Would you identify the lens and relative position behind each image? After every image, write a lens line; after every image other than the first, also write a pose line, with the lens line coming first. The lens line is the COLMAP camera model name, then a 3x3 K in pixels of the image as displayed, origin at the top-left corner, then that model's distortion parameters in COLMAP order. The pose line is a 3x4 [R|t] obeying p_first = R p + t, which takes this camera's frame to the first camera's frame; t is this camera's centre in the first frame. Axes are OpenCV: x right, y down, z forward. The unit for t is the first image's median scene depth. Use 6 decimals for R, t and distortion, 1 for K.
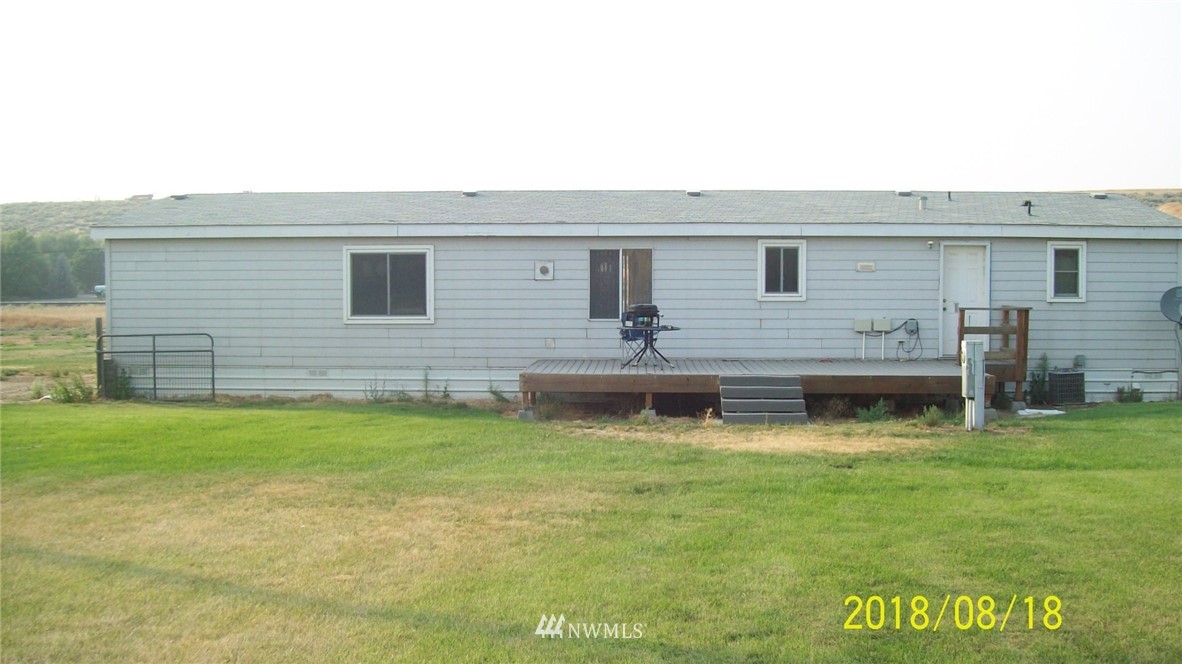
lens RADIAL K [[1271.6, 0, 589.7], [0, 1271.6, 328.3], [0, 0, 1]] dist [-0.134780, 0.000000]
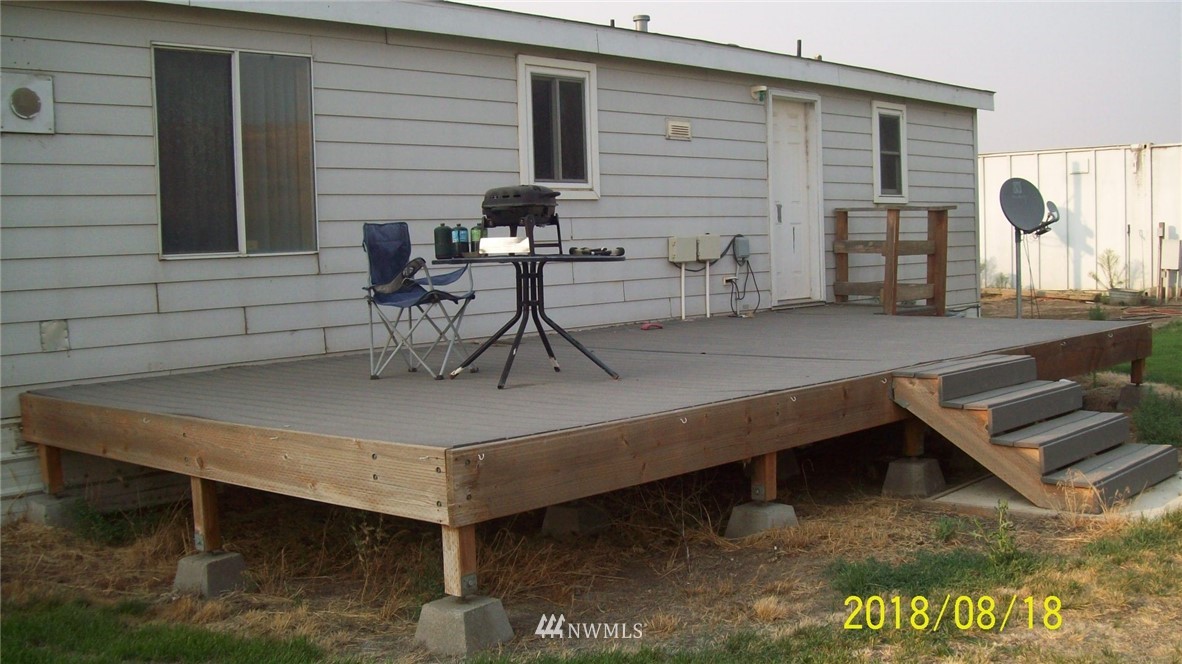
lens RADIAL K [[1271.6, 0, 592.3], [0, 1271.6, 337.2], [0, 0, 1]] dist [-0.134780, 0.000000]
pose [[0.644128, -0.076399, 0.761093, -0.181493], [0.057075, 0.997026, 0.051779, 0.003891], [-0.762785, 0.010088, 0.646573, 0.709759]]
